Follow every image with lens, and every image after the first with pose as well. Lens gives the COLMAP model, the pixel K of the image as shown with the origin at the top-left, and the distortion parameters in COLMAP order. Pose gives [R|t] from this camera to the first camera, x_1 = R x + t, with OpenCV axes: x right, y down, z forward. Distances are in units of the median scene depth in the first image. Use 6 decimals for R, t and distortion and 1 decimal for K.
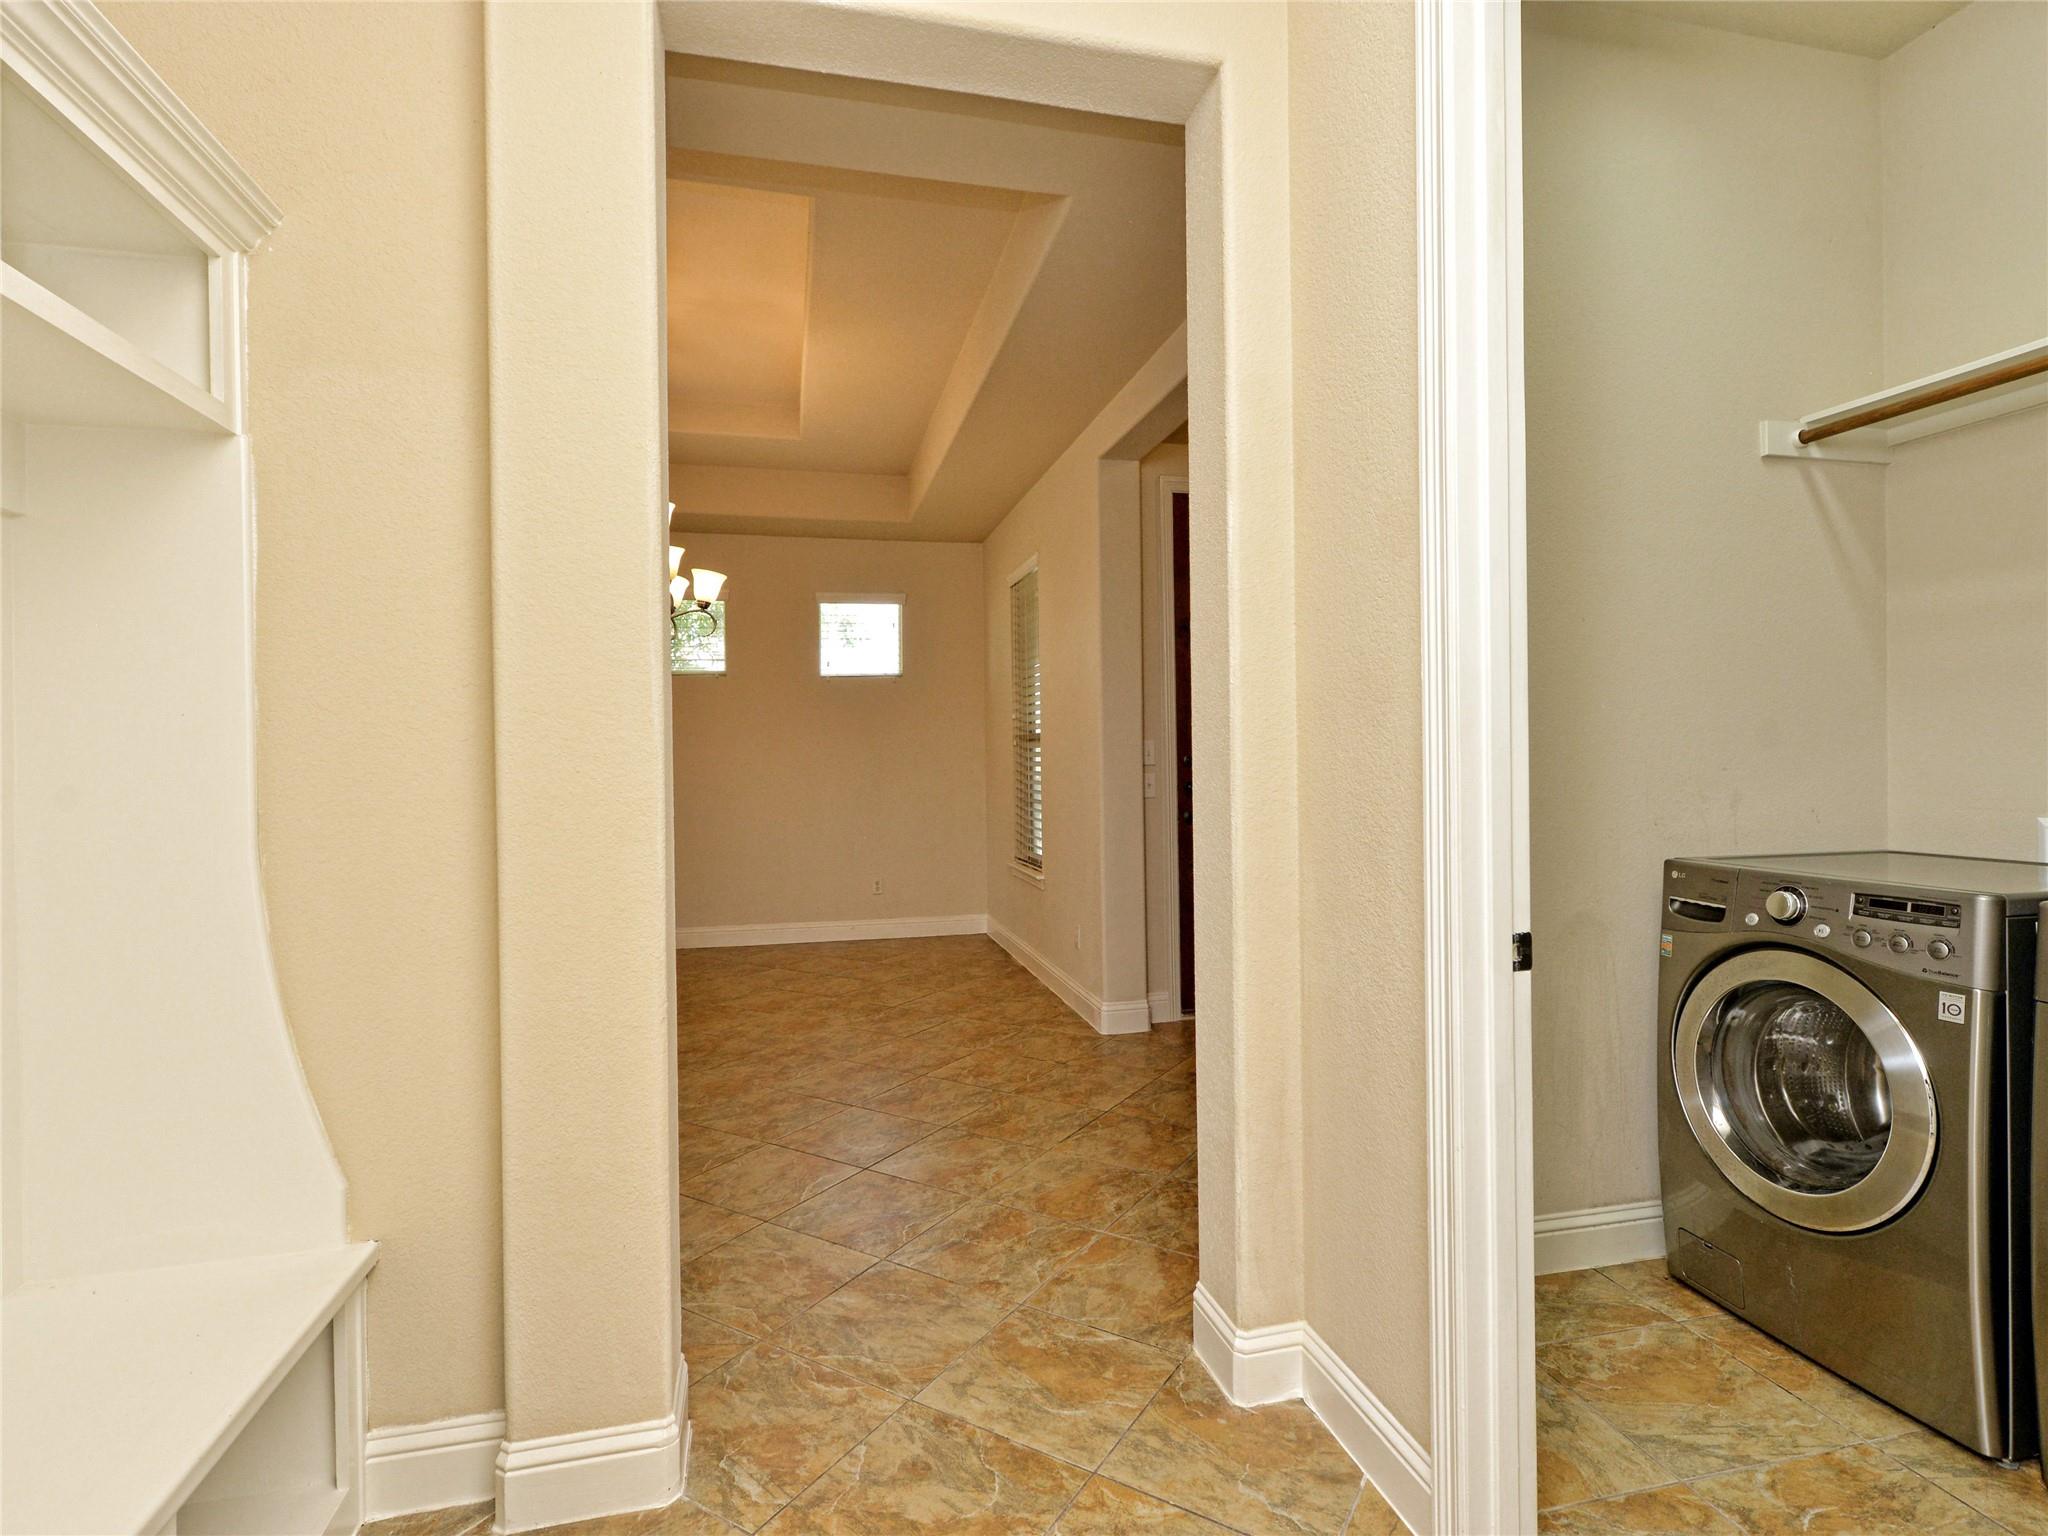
lens RADIAL K [[986.2, 0, 1031.0], [0, 986.2, 774.7], [0, 0, 1]] dist [0.002803, -0.002179]
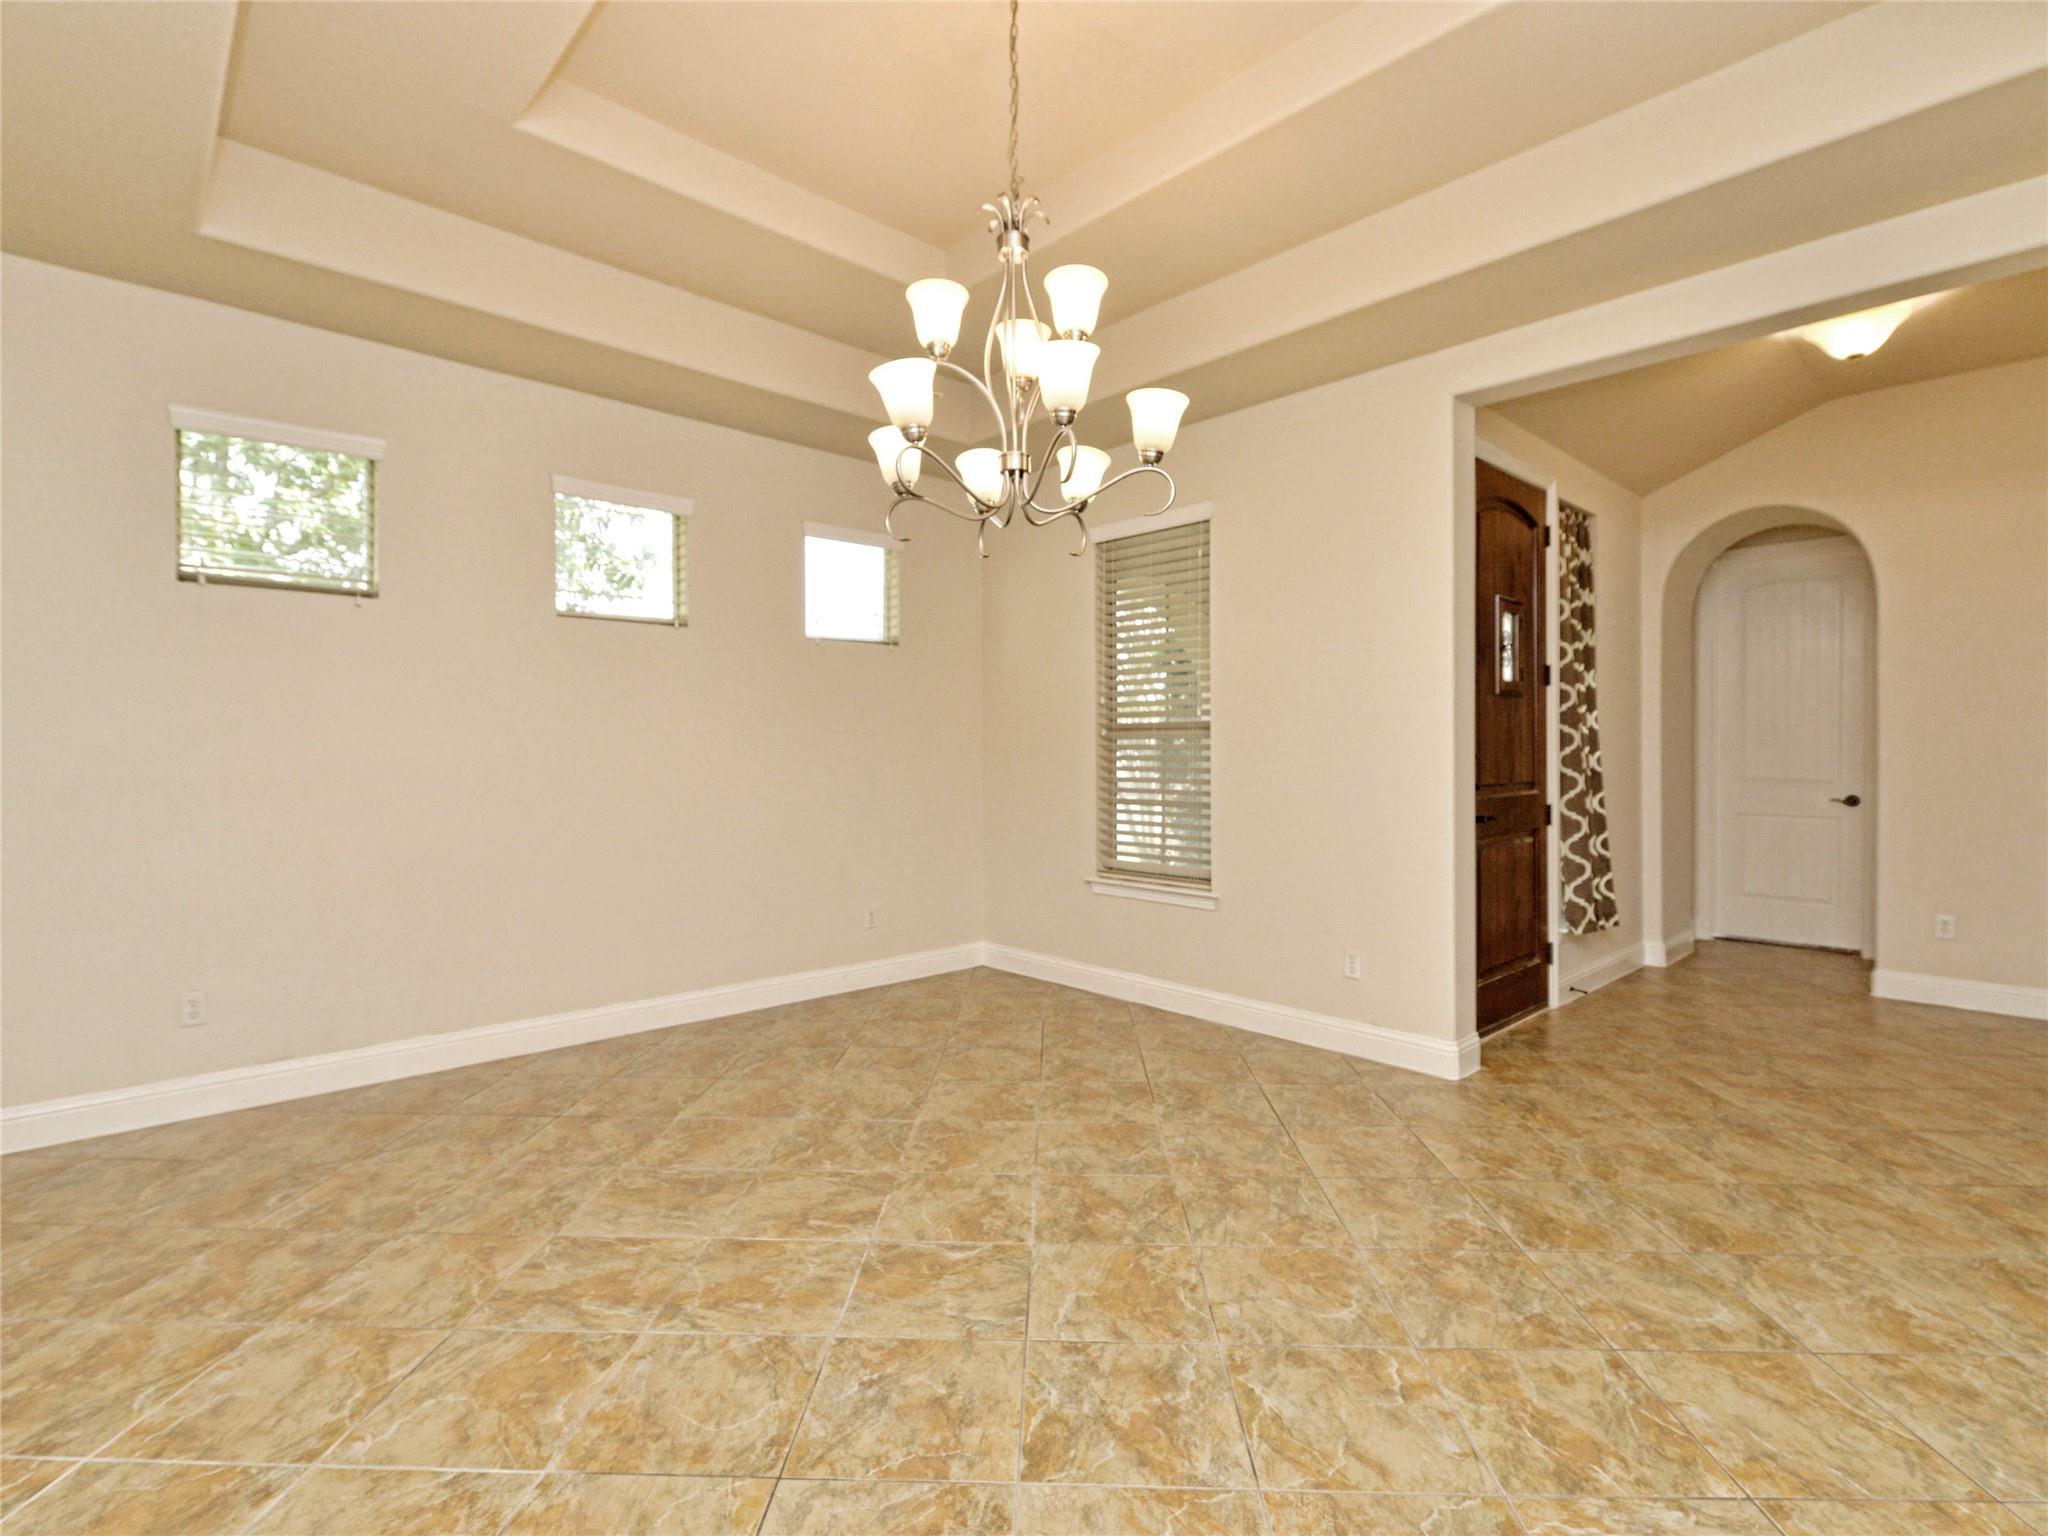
lens RADIAL K [[986.2, 0, 1007.7], [0, 986.2, 741.3], [0, 0, 1]] dist [0.002803, -0.002179]
pose [[0.880543, 0.007657, 0.473905, -0.762616], [0.004072, 0.999710, -0.023720, -0.004660], [-0.473949, 0.022816, 0.880257, 0.510956]]
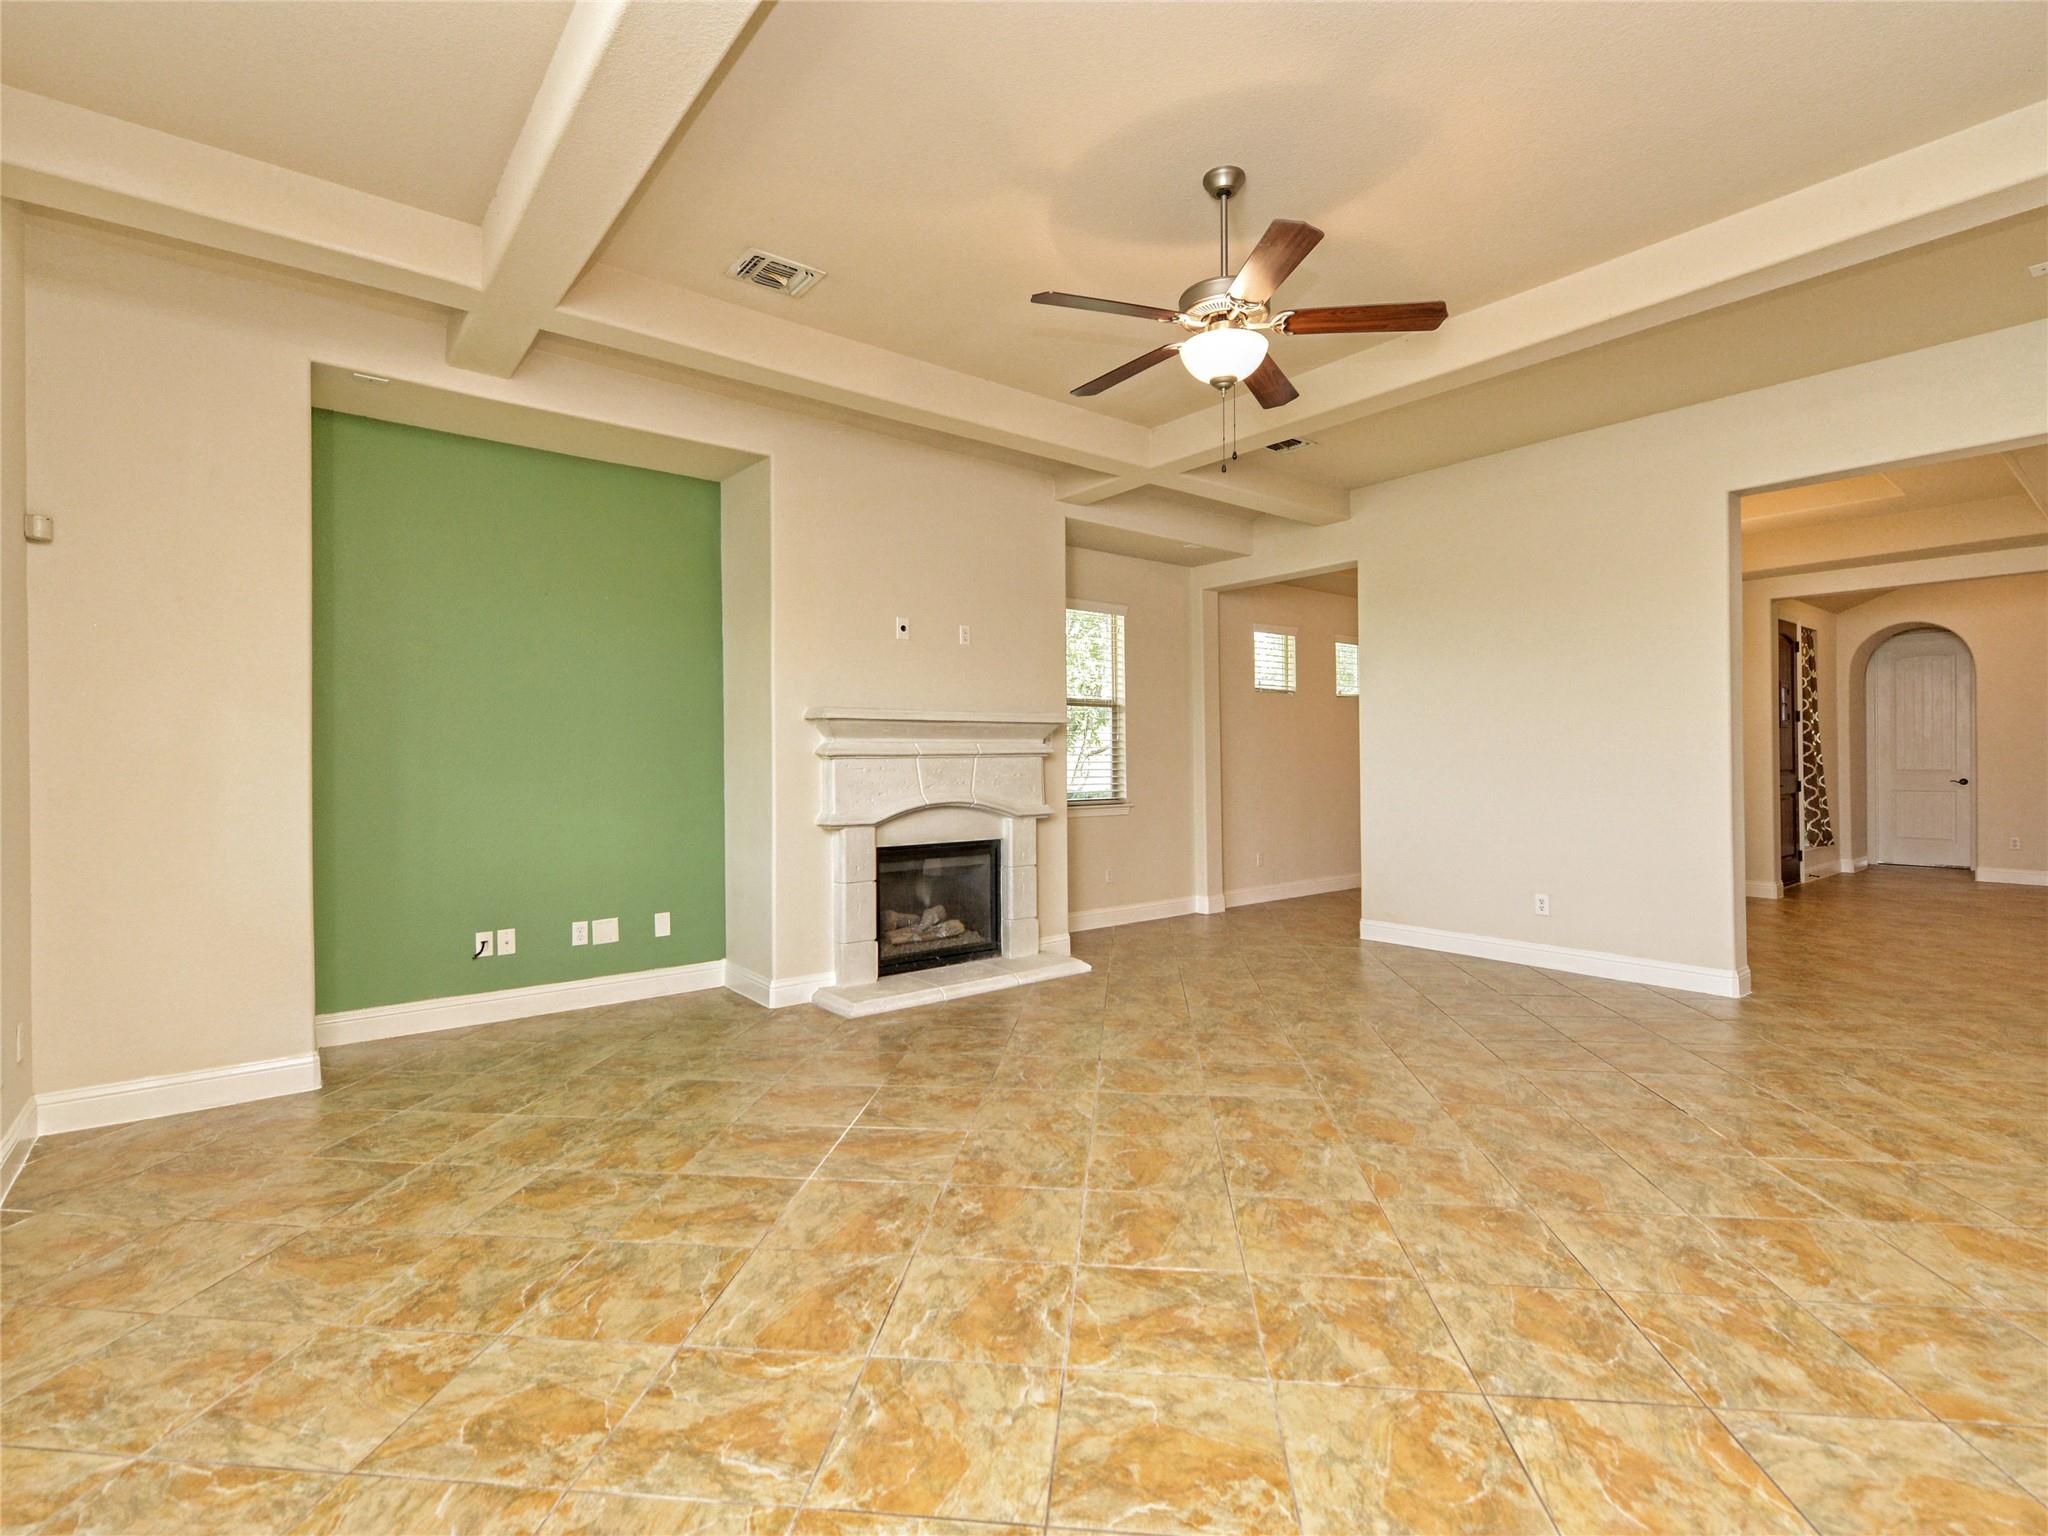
lens RADIAL K [[961.6, 0, 1033.8], [0, 961.6, 754.1], [0, 0, 1]] dist [0.005793, -0.001846]
pose [[0.909155, -0.001318, 0.416455, -2.373356], [0.011581, 0.999688, -0.022117, 0.011792], [-0.416296, 0.024931, 0.908887, -0.135510]]
